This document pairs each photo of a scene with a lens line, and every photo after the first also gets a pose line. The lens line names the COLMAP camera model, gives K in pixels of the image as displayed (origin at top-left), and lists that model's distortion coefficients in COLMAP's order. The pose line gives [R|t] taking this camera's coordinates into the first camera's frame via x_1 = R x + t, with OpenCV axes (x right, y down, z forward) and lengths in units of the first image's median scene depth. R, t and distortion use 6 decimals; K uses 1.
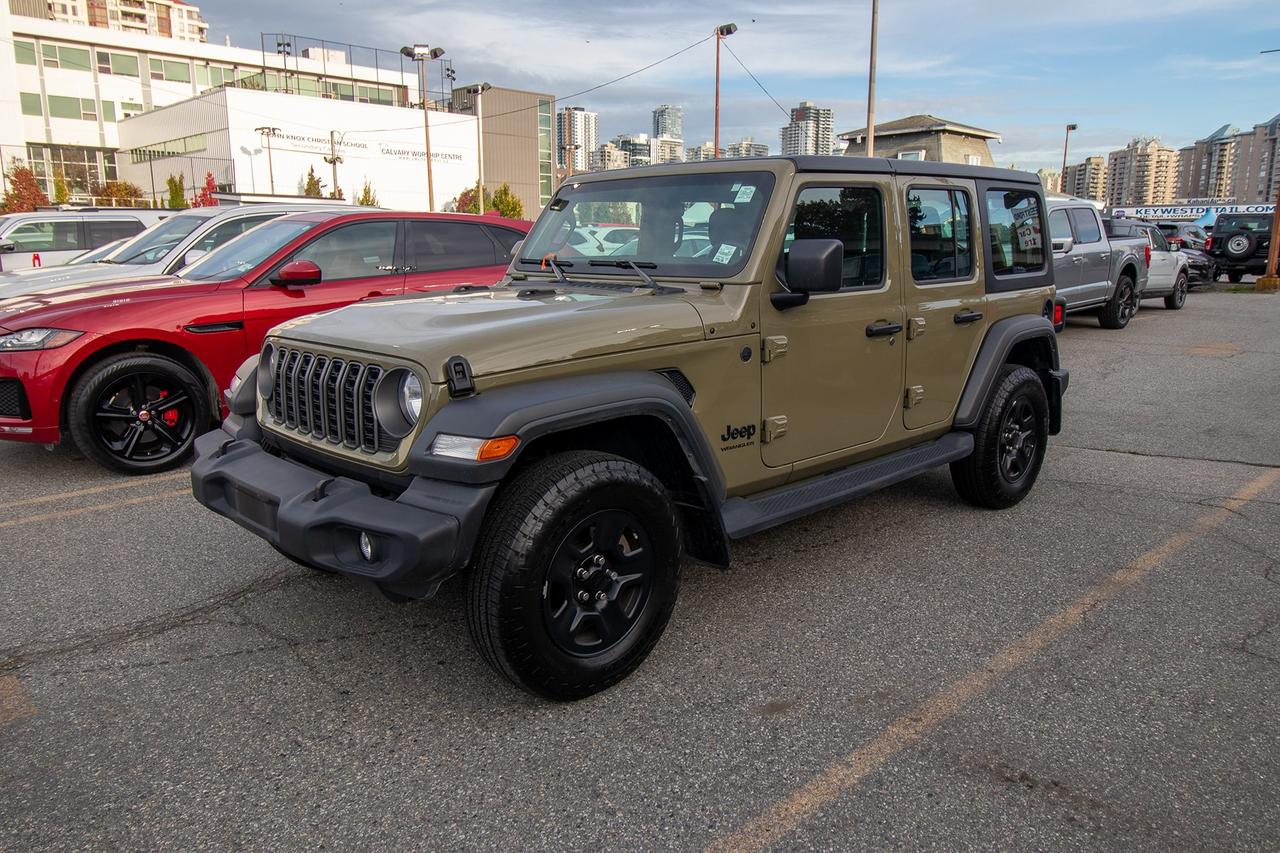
lens RADIAL K [[894.7, 0, 593.8], [0, 894.7, 435.8], [0, 0, 1]] dist [0.010459, -0.005070]
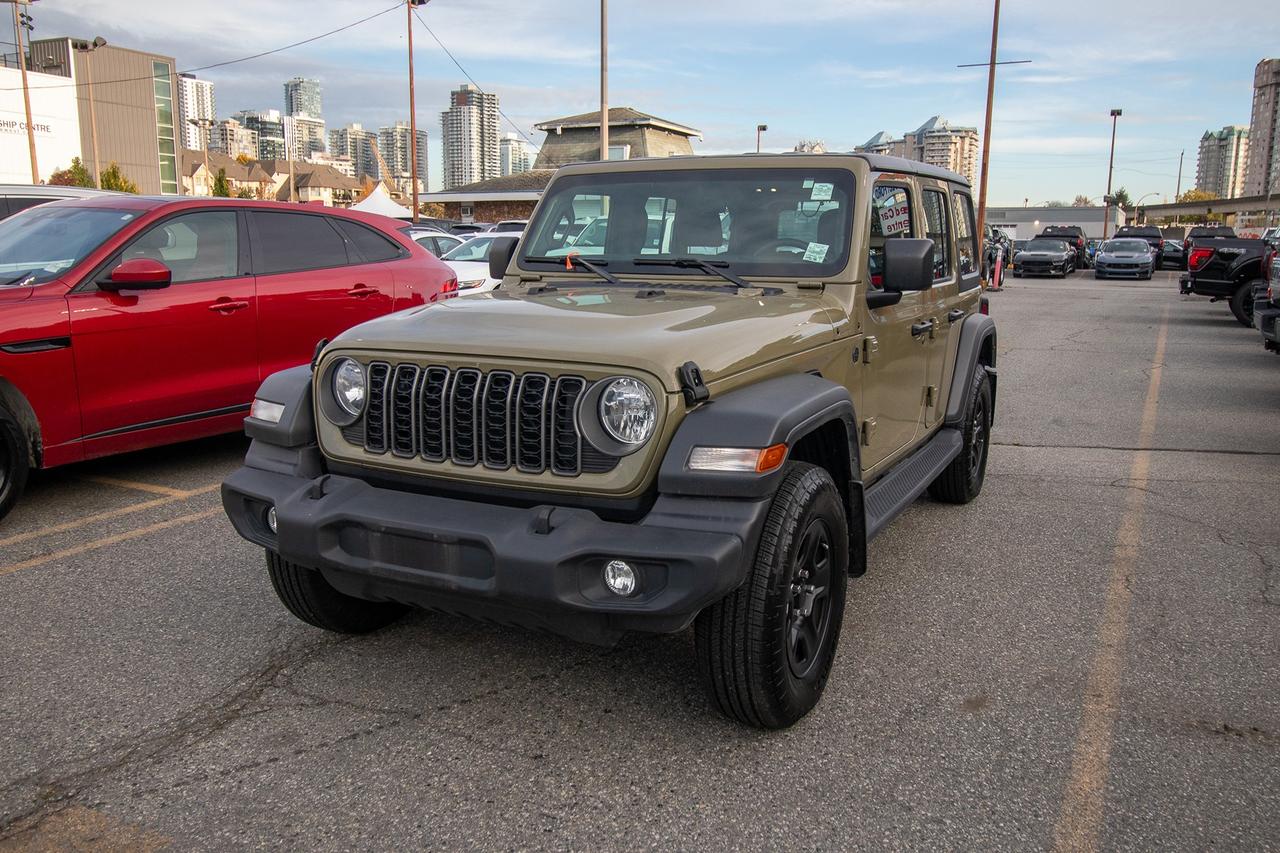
lens RADIAL K [[1031.2, 0, 594.5], [0, 1031.2, 443.5], [0, 0, 1]] dist [0.016514, -0.008624]
pose [[0.944413, -0.053975, 0.324301, -0.437923], [0.060279, 0.998137, -0.009416, -0.001355], [-0.323188, 0.028441, 0.945907, 0.028033]]
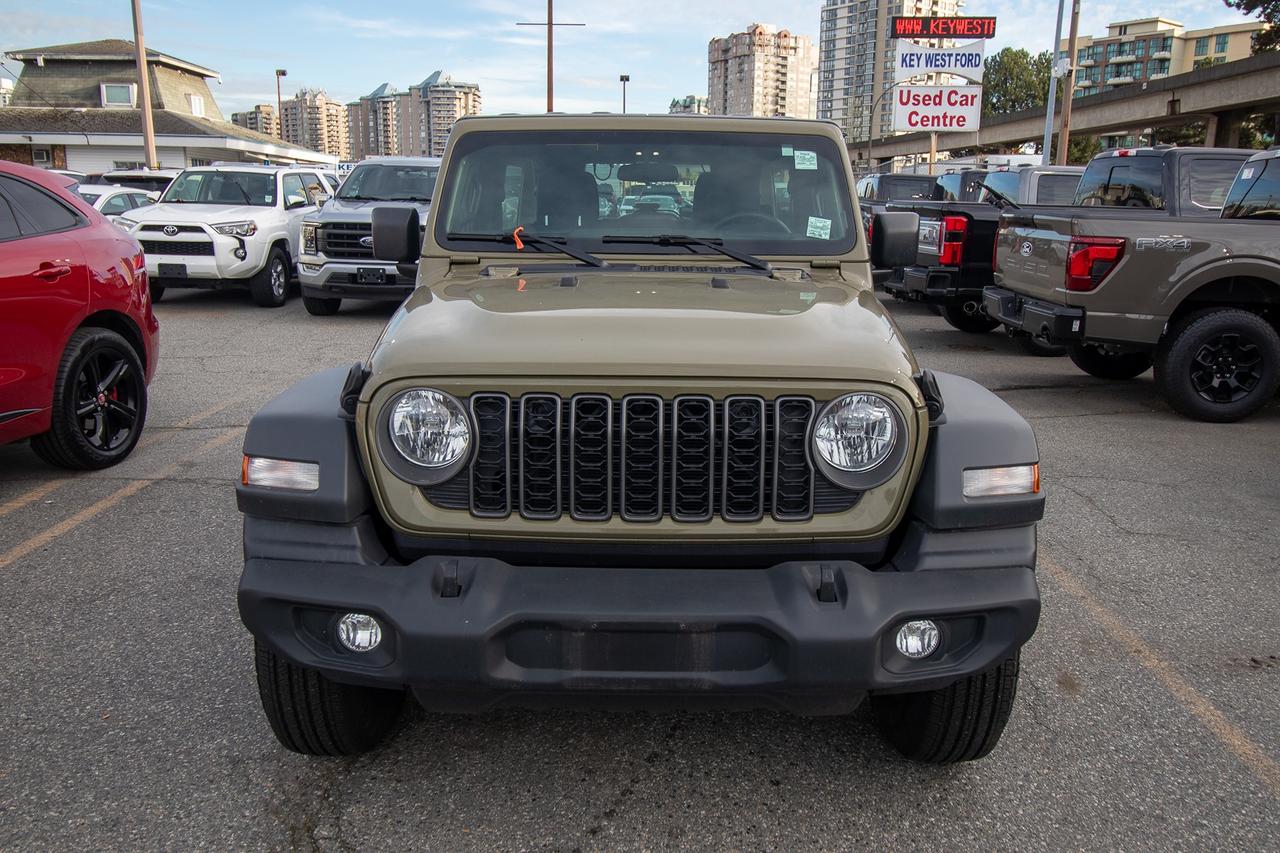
lens RADIAL K [[1031.2, 0, 619.7], [0, 1031.2, 451.1], [0, 0, 1]] dist [0.016514, -0.008624]
pose [[0.690865, -0.161702, 0.704669, -0.722709], [0.141202, 0.986076, 0.087842, -0.099839], [-0.709061, 0.038814, 0.704078, 0.415535]]
